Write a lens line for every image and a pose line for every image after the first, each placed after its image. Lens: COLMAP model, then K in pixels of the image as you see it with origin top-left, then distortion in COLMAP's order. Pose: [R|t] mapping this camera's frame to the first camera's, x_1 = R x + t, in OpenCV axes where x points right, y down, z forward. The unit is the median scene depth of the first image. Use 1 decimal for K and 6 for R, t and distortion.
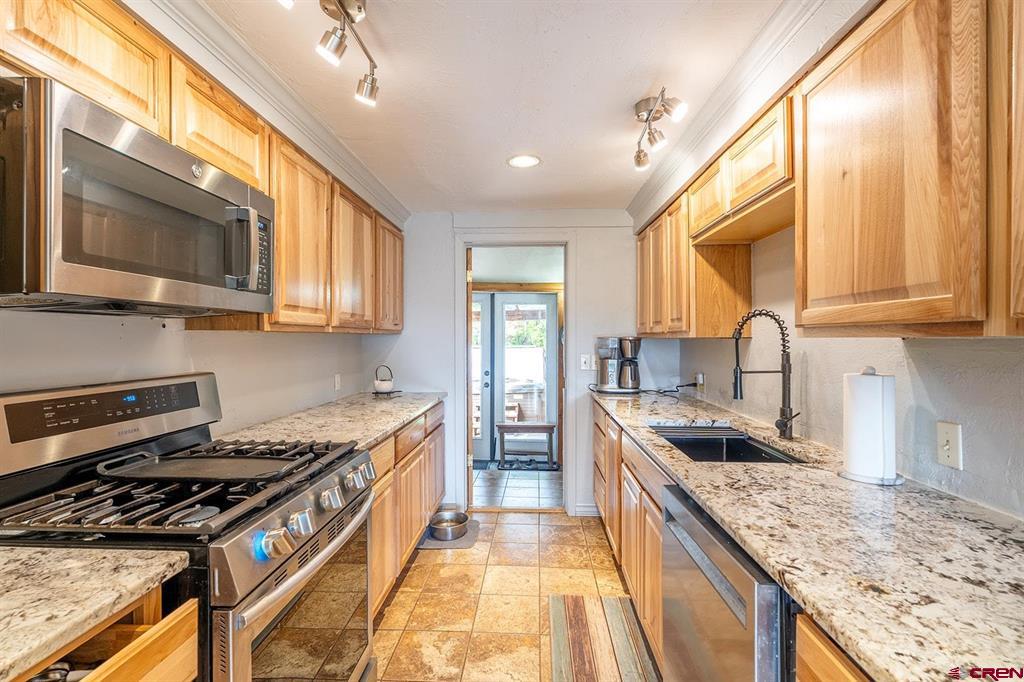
lens RADIAL K [[451.3, 0, 509.6], [0, 451.3, 342.6], [0, 0, 1]] dist [-0.004817, 0.000665]
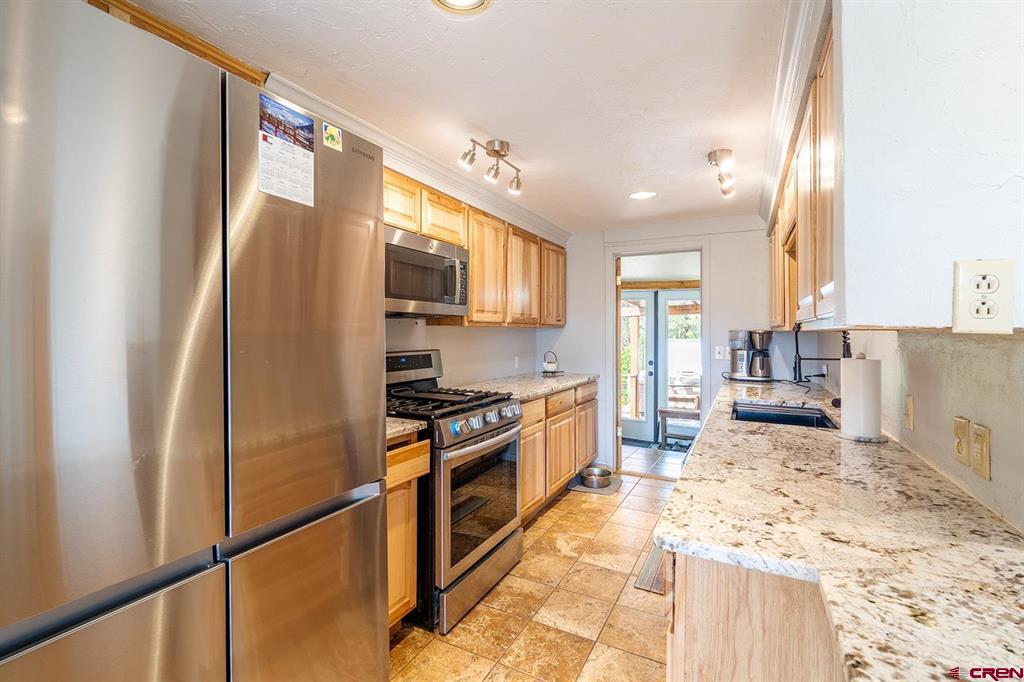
lens RADIAL K [[451.3, 0, 514.0], [0, 451.3, 334.7], [0, 0, 1]] dist [-0.004817, 0.000665]
pose [[0.909329, 0.006045, -0.416035, 0.258136], [-0.007324, 0.999972, -0.001480, 0.006487], [0.416014, 0.004393, 0.909347, -0.364409]]
